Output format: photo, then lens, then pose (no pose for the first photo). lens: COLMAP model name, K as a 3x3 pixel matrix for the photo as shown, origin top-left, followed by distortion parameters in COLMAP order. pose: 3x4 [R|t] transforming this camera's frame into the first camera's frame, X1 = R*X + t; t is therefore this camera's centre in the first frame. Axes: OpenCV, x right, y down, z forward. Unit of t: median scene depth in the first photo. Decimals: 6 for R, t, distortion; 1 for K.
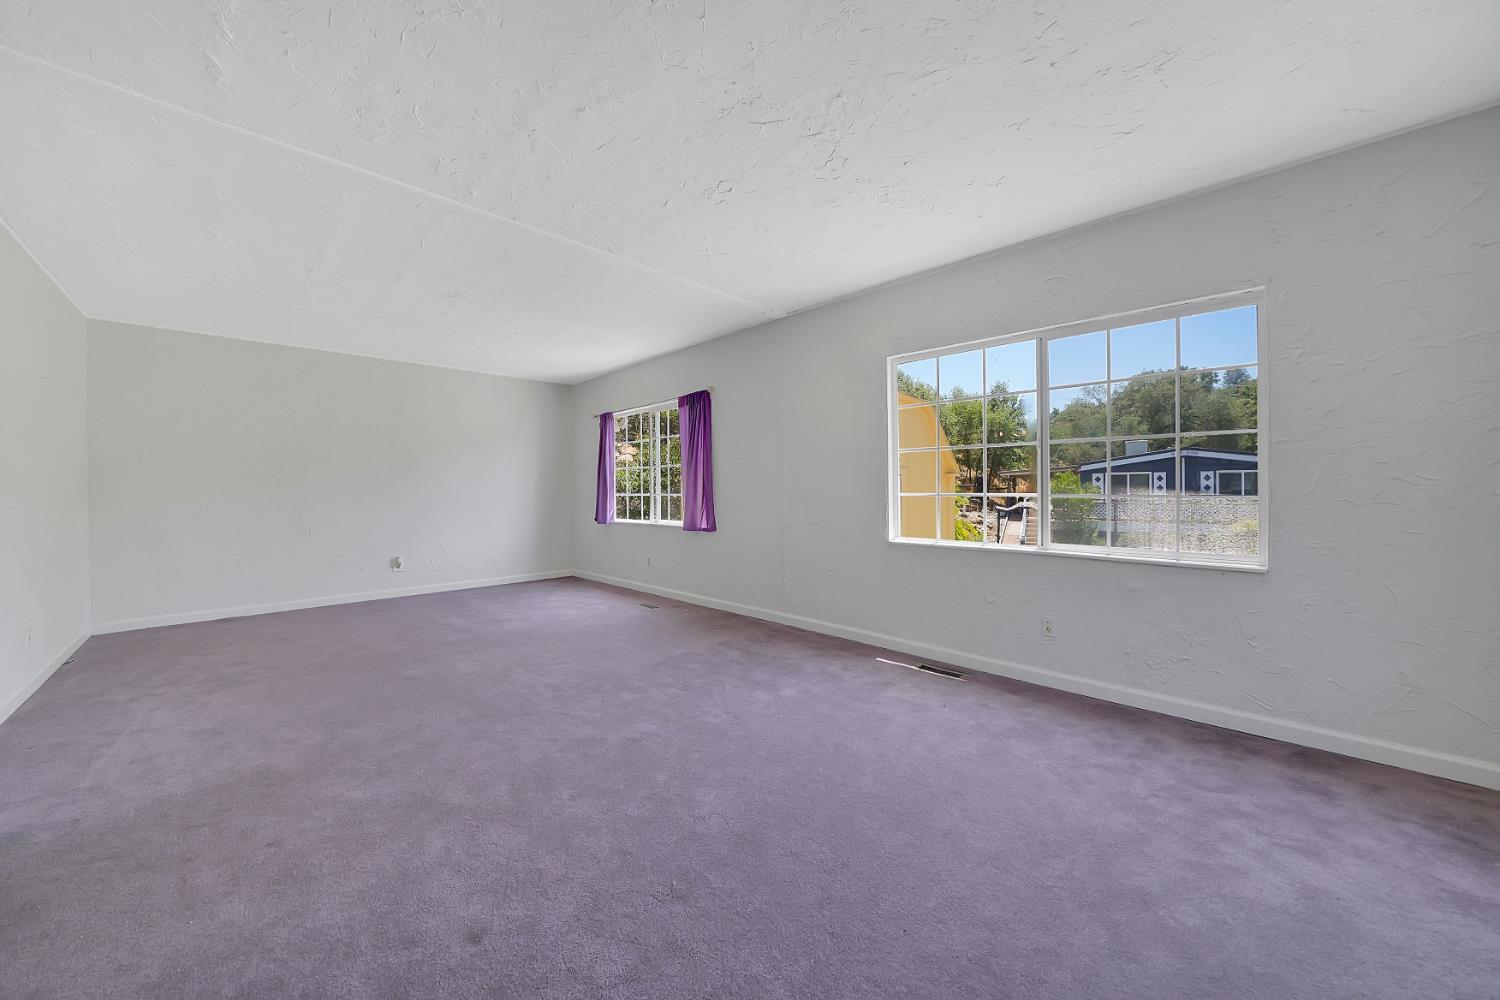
lens RADIAL K [[526.7, 0, 739.9], [0, 526.7, 499.2], [0, 0, 1]] dist [-0.016238, -0.000004]
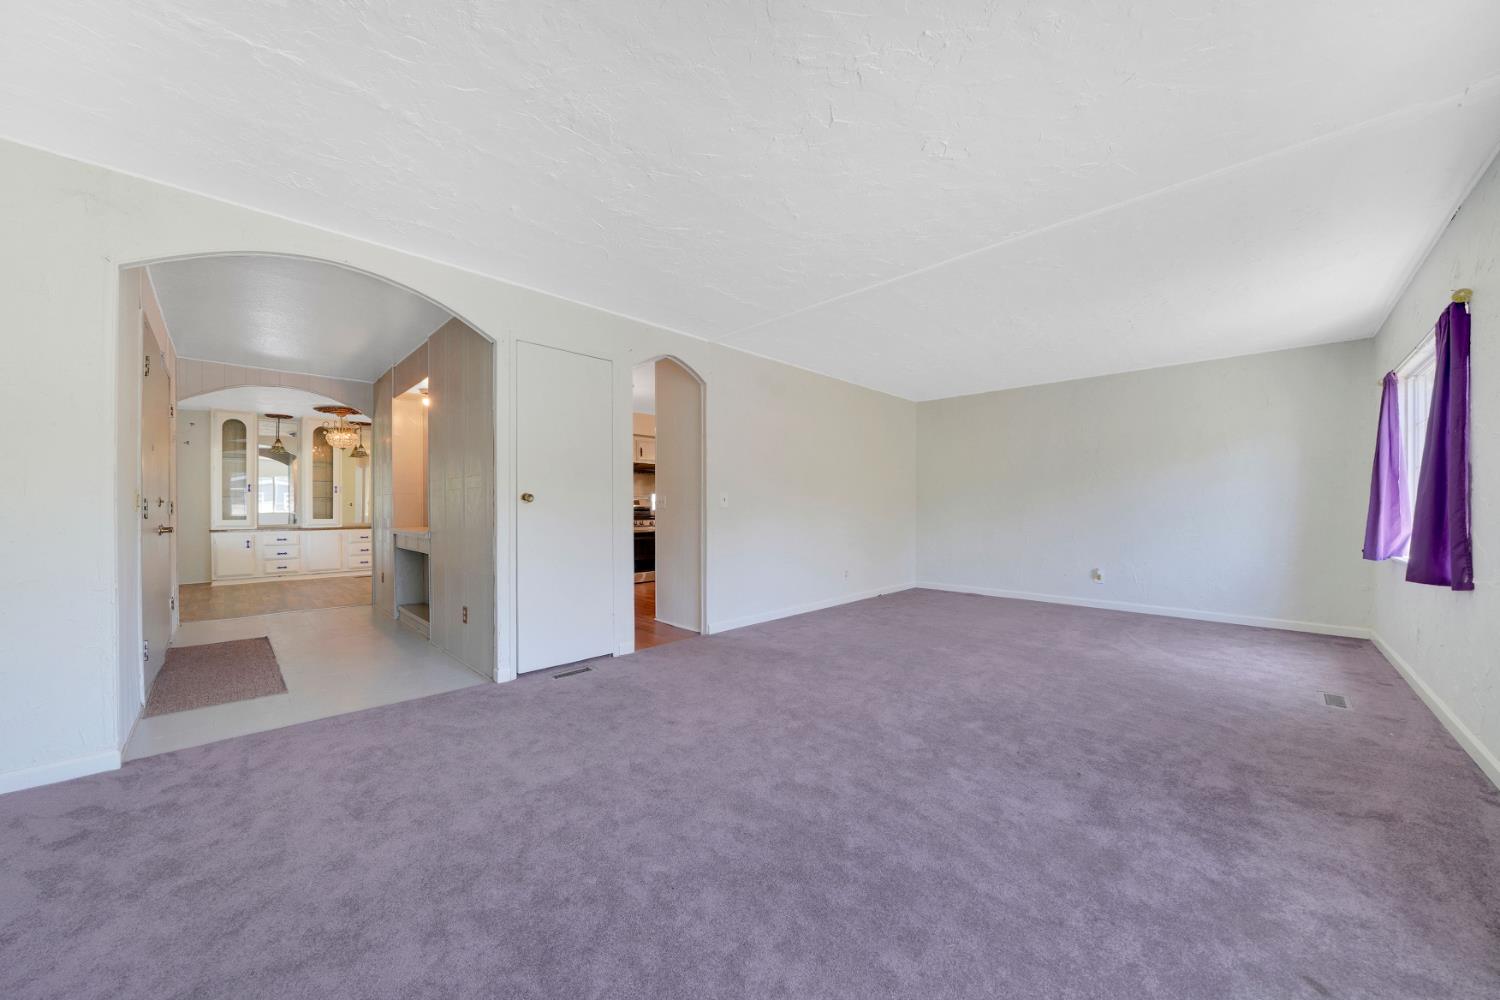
lens RADIAL K [[526.7, 0, 739.9], [0, 526.7, 499.2], [0, 0, 1]] dist [-0.016238, -0.000004]
pose [[0.019706, 0.003726, -0.999799, 0.614880], [-0.025089, 0.999680, 0.003231, -0.020027], [0.999491, 0.025020, 0.019793, 0.478824]]
